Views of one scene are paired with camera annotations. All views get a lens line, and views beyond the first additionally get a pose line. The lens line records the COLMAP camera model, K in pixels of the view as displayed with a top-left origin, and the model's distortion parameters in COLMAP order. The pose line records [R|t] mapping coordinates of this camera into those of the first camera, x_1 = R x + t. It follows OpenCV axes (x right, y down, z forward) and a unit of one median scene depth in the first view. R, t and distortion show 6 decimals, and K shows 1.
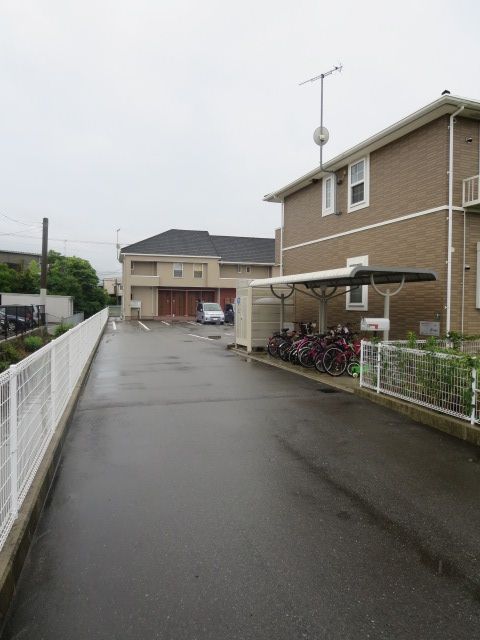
lens RADIAL K [[454.9, 0, 224.2], [0, 454.9, 319.2], [0, 0, 1]] dist [-0.055326, 0.025078]
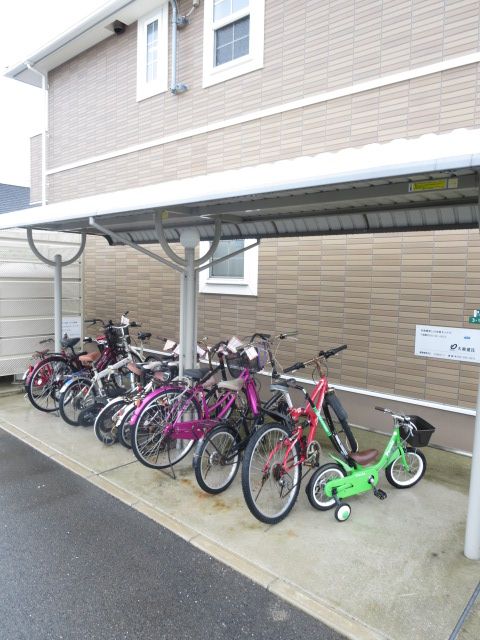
lens RADIAL K [[454.9, 0, 224.2], [0, 454.9, 319.2], [0, 0, 1]] dist [-0.055326, 0.025078]
pose [[0.859258, -0.041722, 0.509838, 0.041729], [0.003221, 0.997090, 0.076167, -0.027991], [-0.511532, -0.063805, 0.856892, 0.567239]]
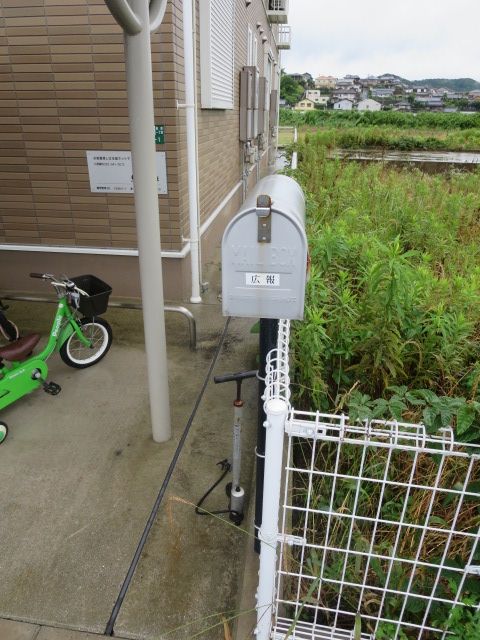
lens RADIAL K [[454.9, 0, 224.2], [0, 454.9, 319.2], [0, 0, 1]] dist [-0.055326, 0.025078]
pose [[0.443399, -0.383760, 0.810016, 0.131447], [0.021713, 0.908042, 0.418316, -0.015672], [-0.896061, -0.167893, 0.410957, 0.593354]]
